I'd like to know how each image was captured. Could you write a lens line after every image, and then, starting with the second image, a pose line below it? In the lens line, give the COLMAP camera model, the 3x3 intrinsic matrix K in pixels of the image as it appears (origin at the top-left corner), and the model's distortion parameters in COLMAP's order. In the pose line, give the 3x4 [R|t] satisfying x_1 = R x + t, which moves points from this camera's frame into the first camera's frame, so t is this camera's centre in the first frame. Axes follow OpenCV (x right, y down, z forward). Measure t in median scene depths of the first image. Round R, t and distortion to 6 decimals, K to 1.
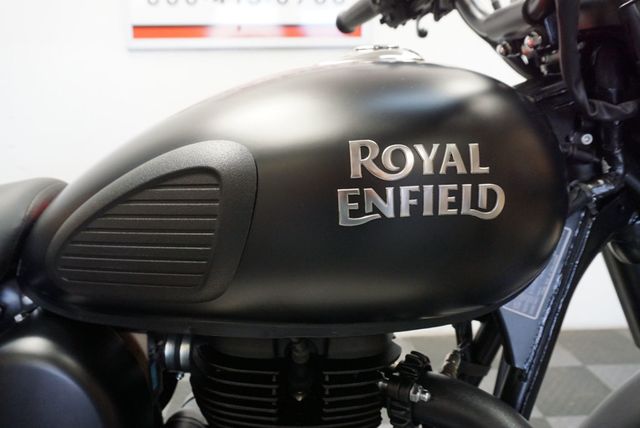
lens RADIAL K [[527.7, 0, 320.0], [0, 527.7, 214.0], [0, 0, 1]] dist [0.000064, -0.003489]
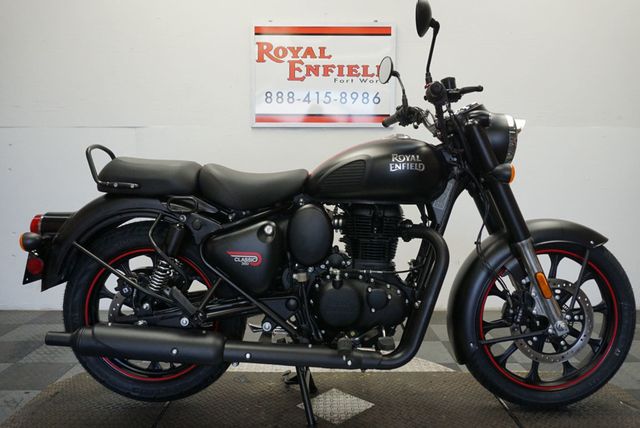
lens RADIAL K [[527.7, 0, 320.0], [0, 527.7, 214.0], [0, 0, 1]] dist [0.000064, -0.003489]
pose [[0.999041, 0.010974, -0.042398, -0.276574], [-0.016390, 0.991434, -0.129573, 0.732549], [0.040613, 0.130143, 0.990663, -2.649864]]
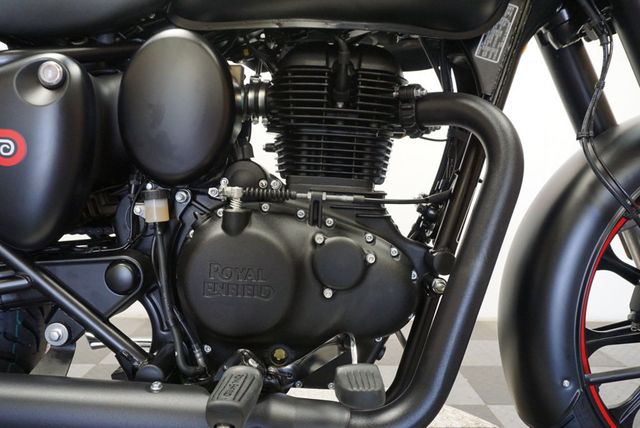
lens RADIAL K [[520.0, 0, 318.1], [0, 520.0, 212.5], [0, 0, 1]] dist [-0.008743, -0.004154]
pose [[0.999343, 0.022894, -0.028089, -0.062874], [-0.027276, 0.985553, -0.167158, 0.920973], [0.023857, 0.167814, 0.985530, -0.470079]]
